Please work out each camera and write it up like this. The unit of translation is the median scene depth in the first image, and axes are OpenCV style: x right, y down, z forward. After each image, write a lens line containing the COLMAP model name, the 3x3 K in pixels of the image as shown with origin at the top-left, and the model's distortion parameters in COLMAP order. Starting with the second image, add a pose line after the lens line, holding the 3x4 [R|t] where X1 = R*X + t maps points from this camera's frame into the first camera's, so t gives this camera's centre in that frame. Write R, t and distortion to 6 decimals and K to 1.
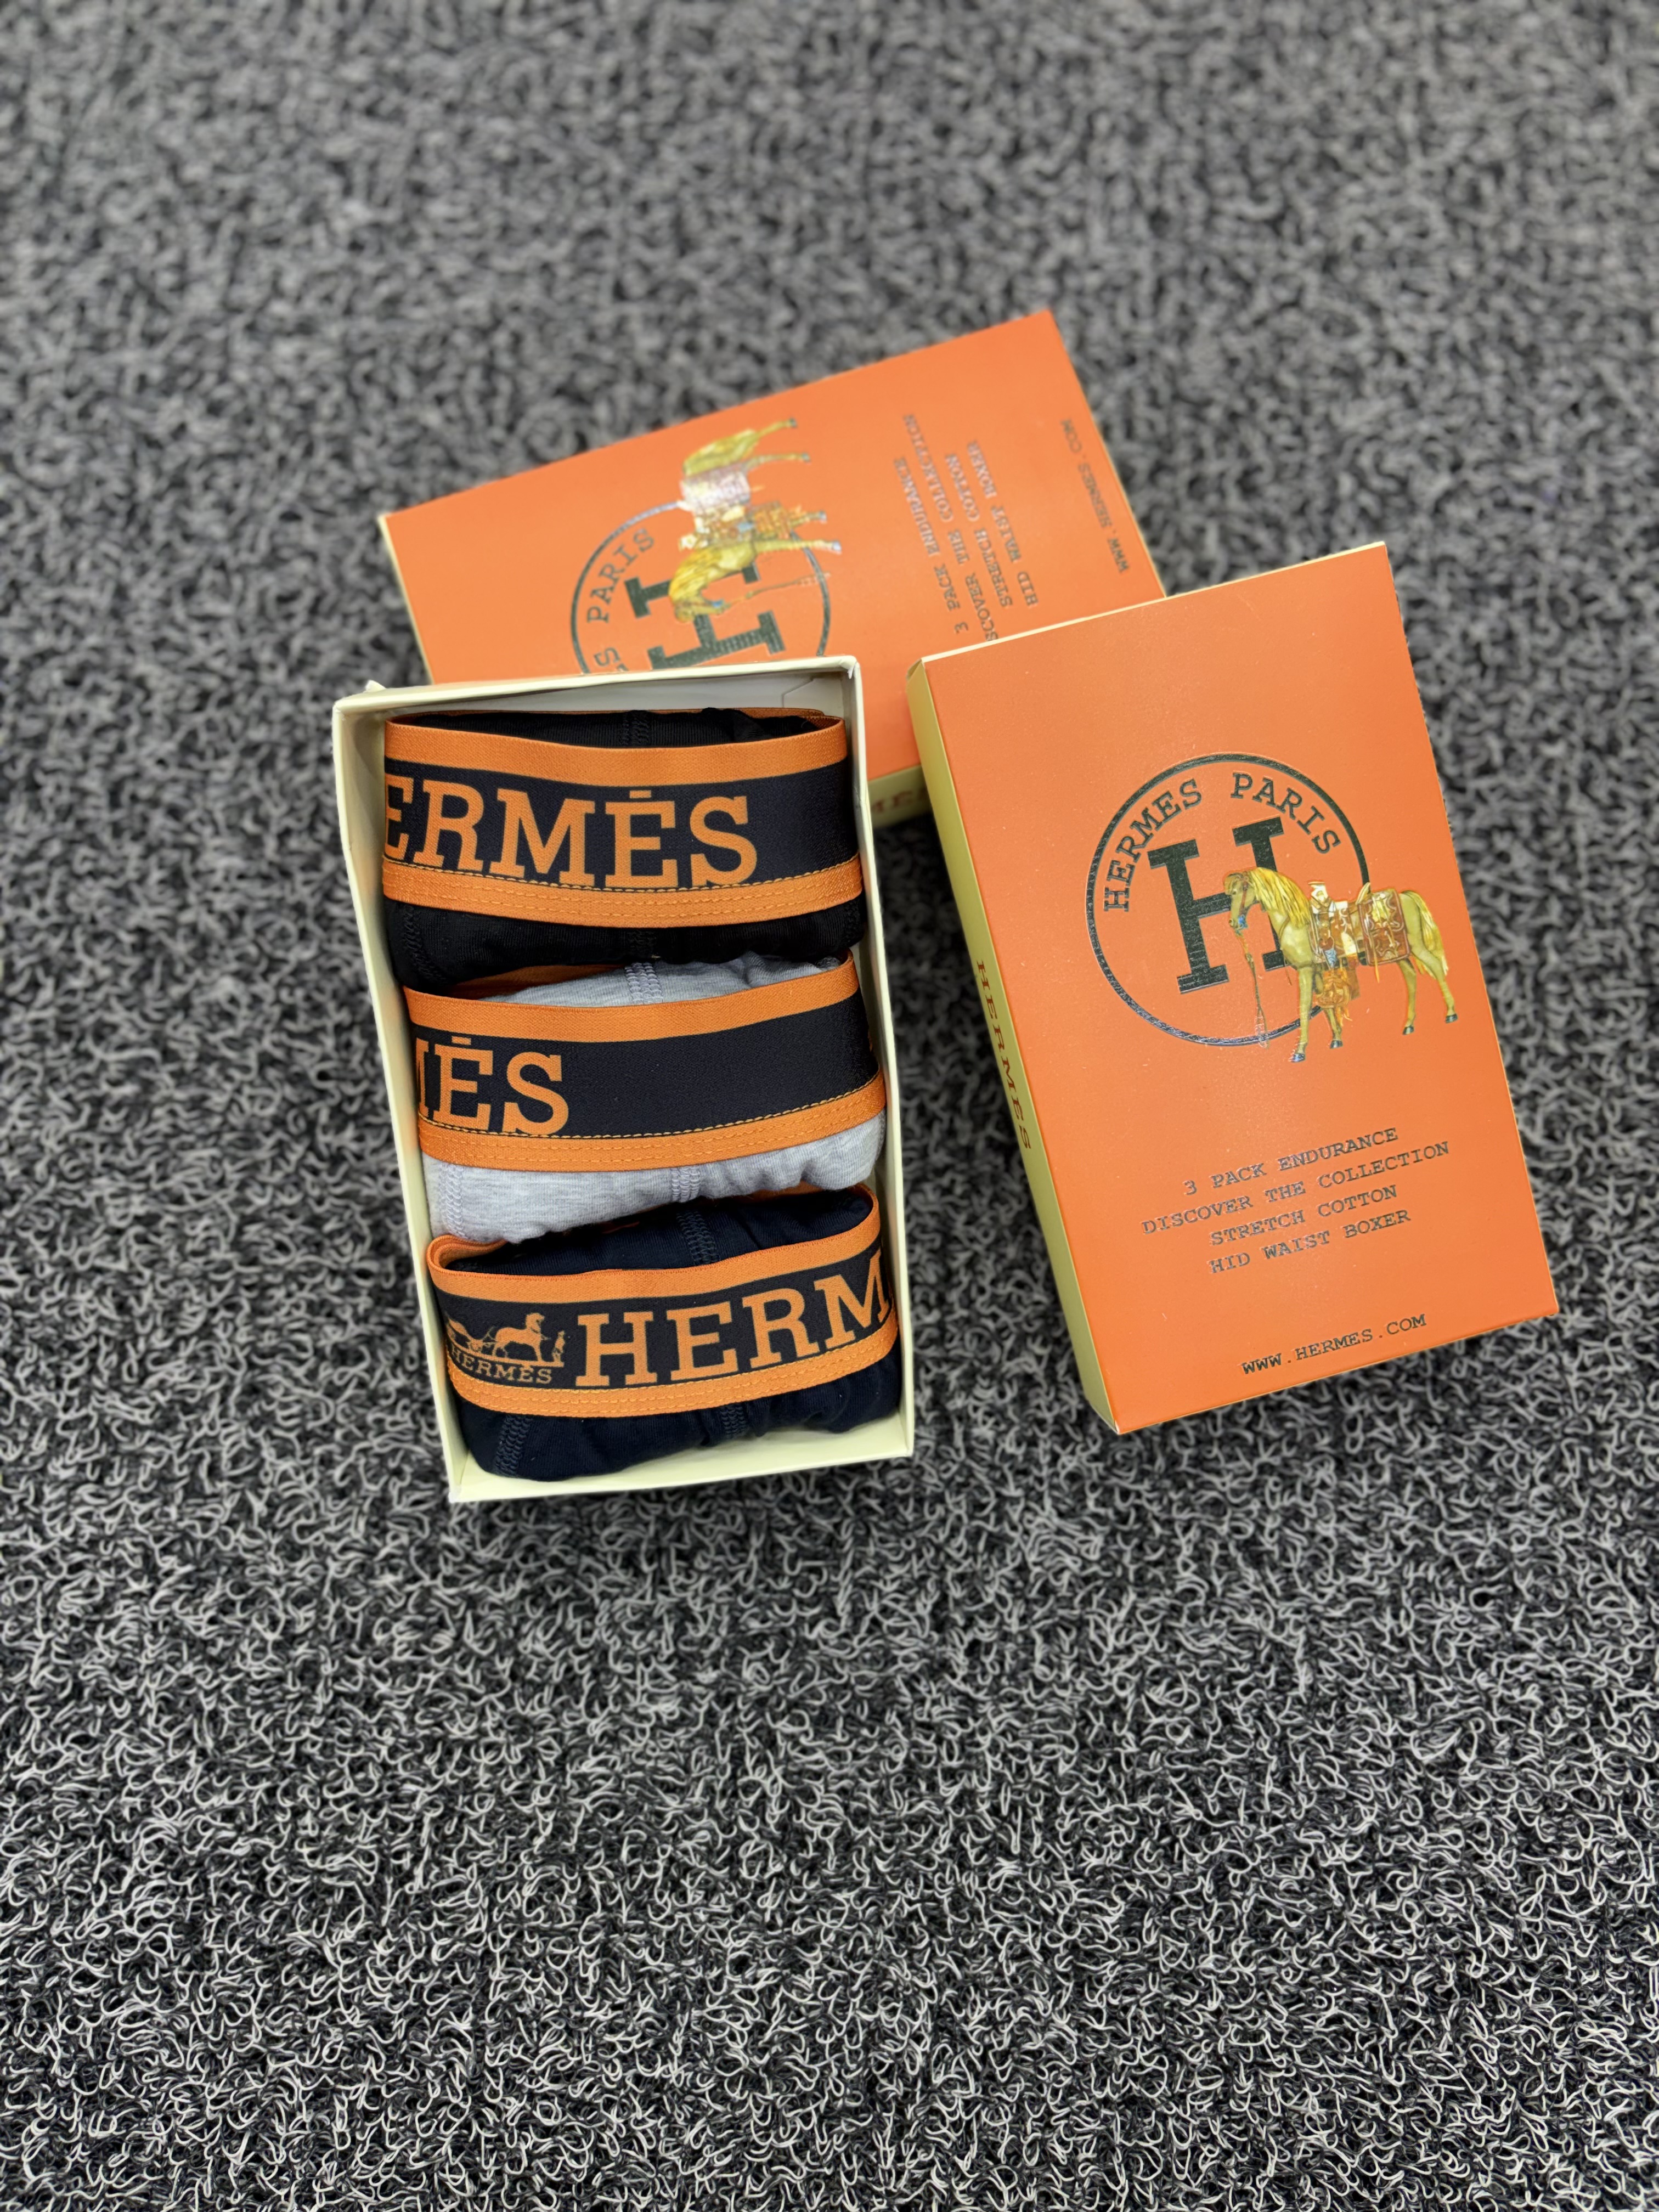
lens RADIAL K [[1683.5, 0, 820.1], [0, 1683.5, 1089.8], [0, 0, 1]] dist [0.000154, -0.011626]
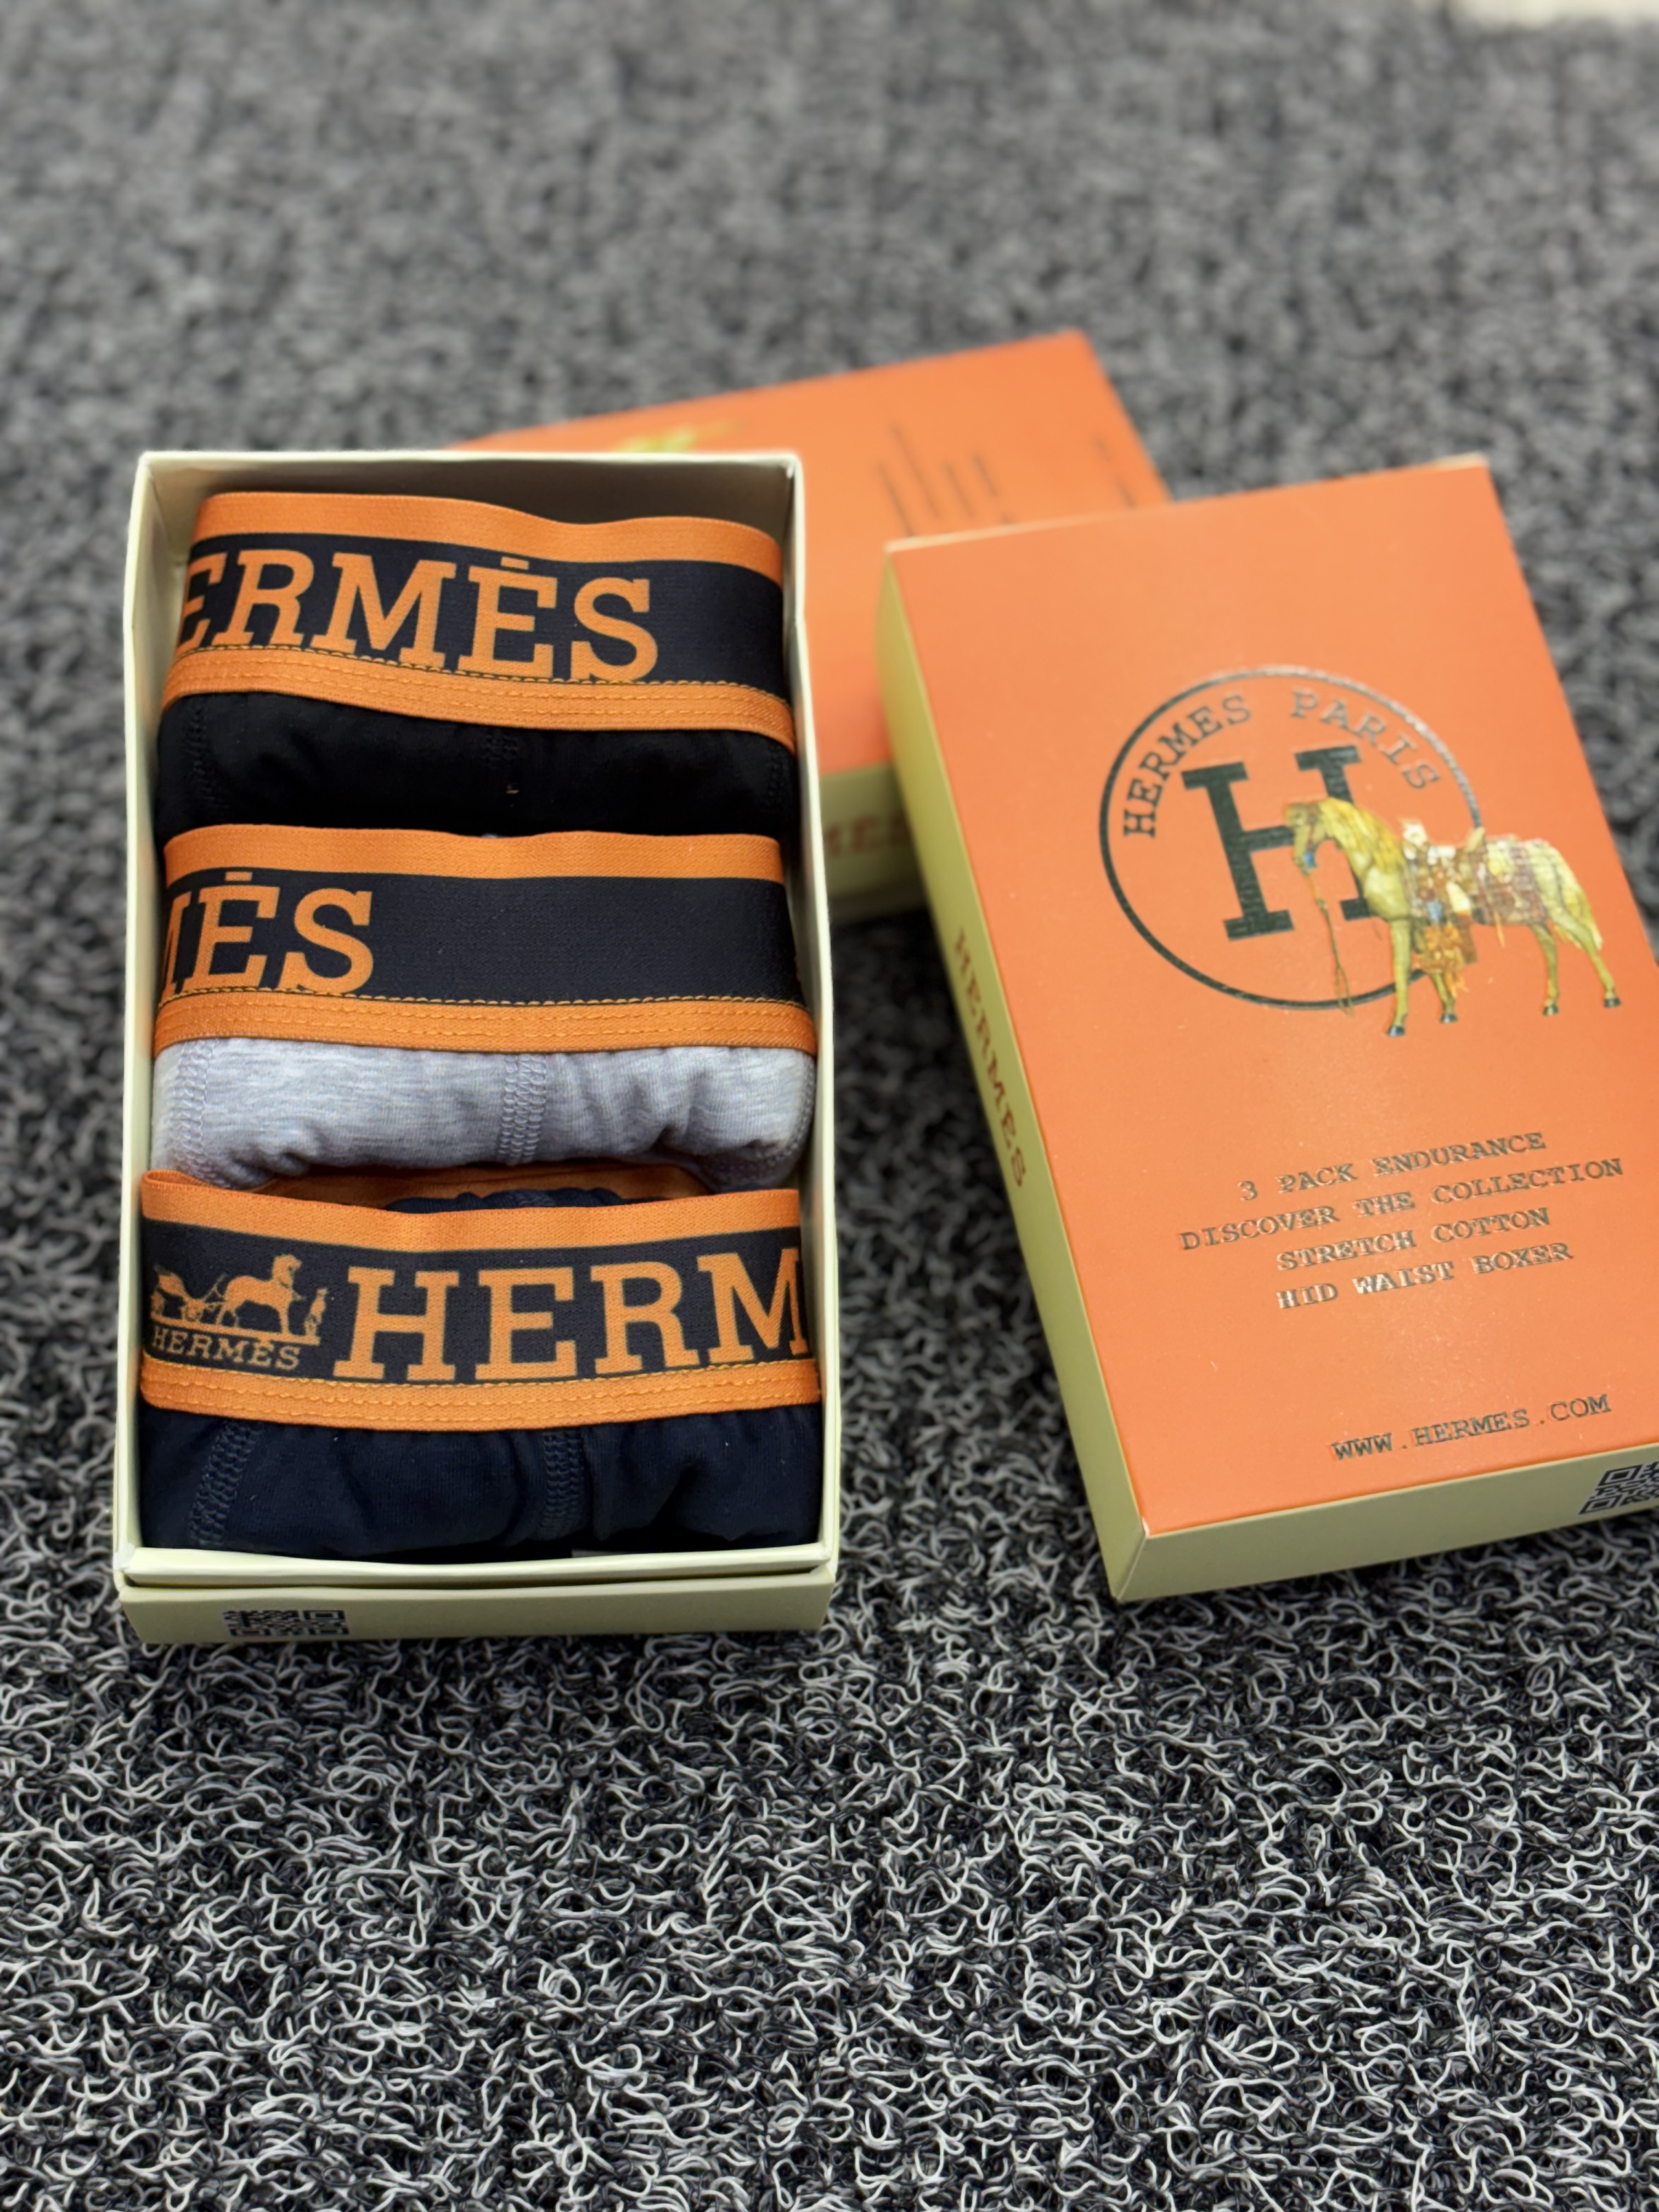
lens RADIAL K [[3333.3, 0, 829.5], [0, 3333.3, 1106.0], [0, 0, 1]] dist [0.112903, -0.442567]
pose [[0.998858, 0.046752, -0.009815, 0.055756], [-0.045573, 0.870956, -0.489244, 0.663217], [-0.014324, 0.489132, 0.872092, -0.201053]]
